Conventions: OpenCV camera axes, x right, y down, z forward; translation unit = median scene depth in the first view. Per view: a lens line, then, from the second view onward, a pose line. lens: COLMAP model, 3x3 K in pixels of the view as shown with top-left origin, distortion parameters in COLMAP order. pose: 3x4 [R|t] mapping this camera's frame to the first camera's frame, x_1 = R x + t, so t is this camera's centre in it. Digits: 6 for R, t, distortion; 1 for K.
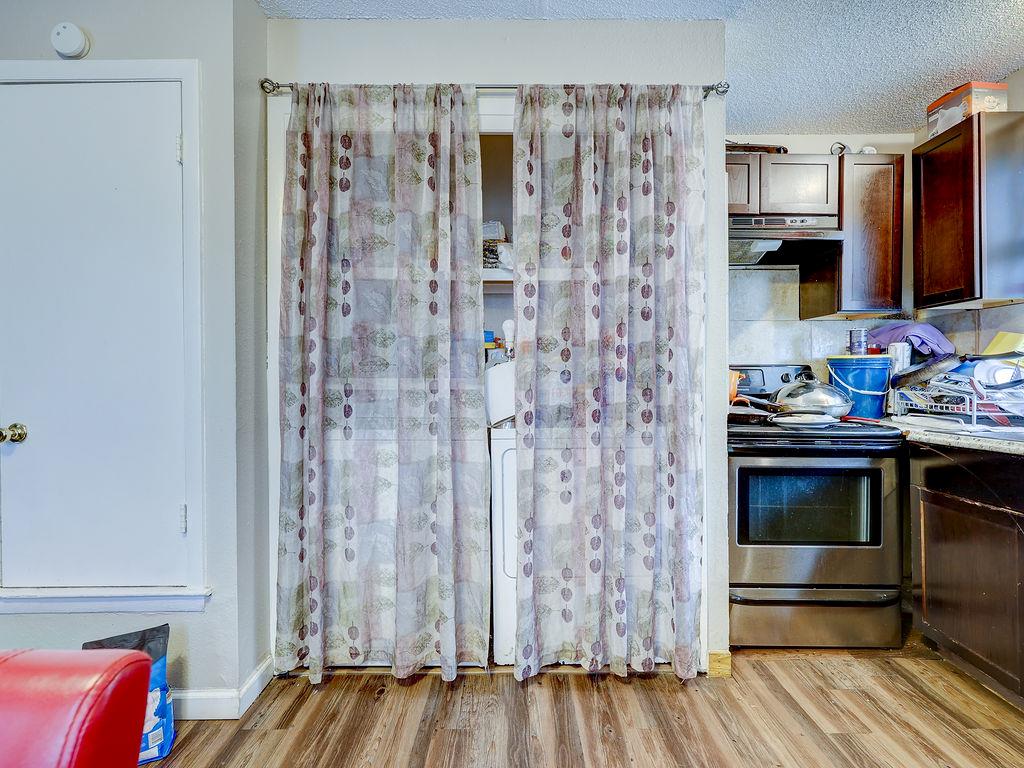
lens RADIAL K [[461.6, 0, 512.8], [0, 461.6, 380.6], [0, 0, 1]] dist [0.000225, -0.000298]
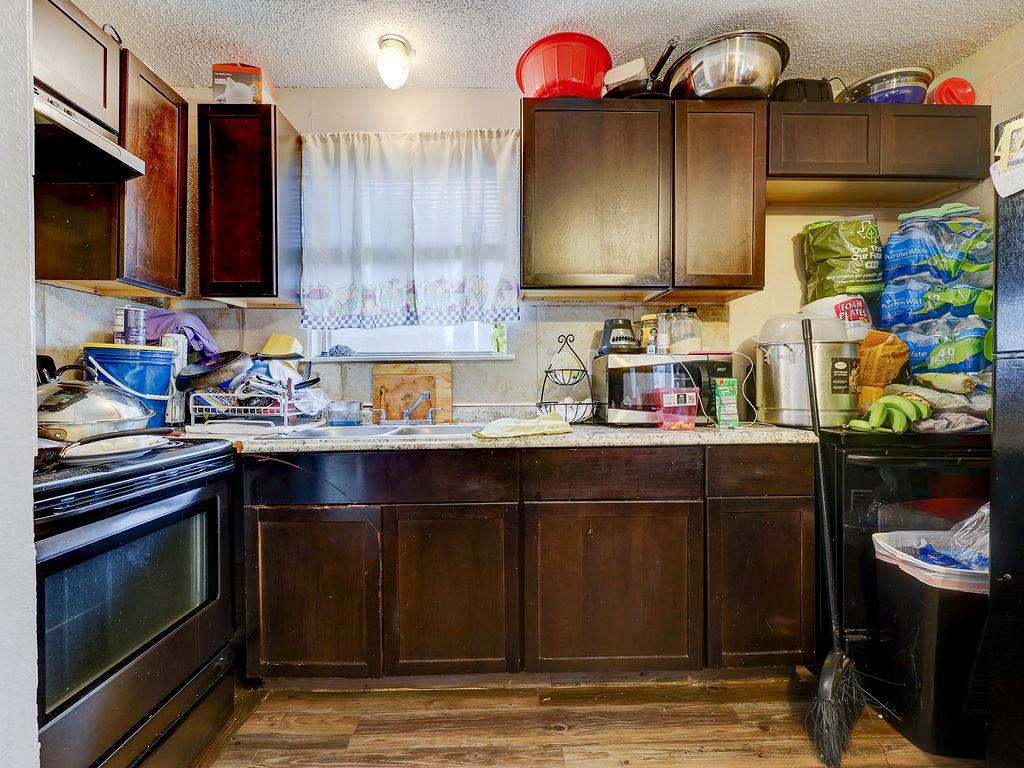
lens RADIAL K [[461.6, 0, 513.2], [0, 461.6, 382.2], [0, 0, 1]] dist [0.000225, -0.000298]
pose [[-0.017496, 0.000200, 0.999847, 0.026180], [0.003981, 0.999992, -0.000130, 0.004860], [-0.999839, 0.003979, -0.017497, 0.492182]]
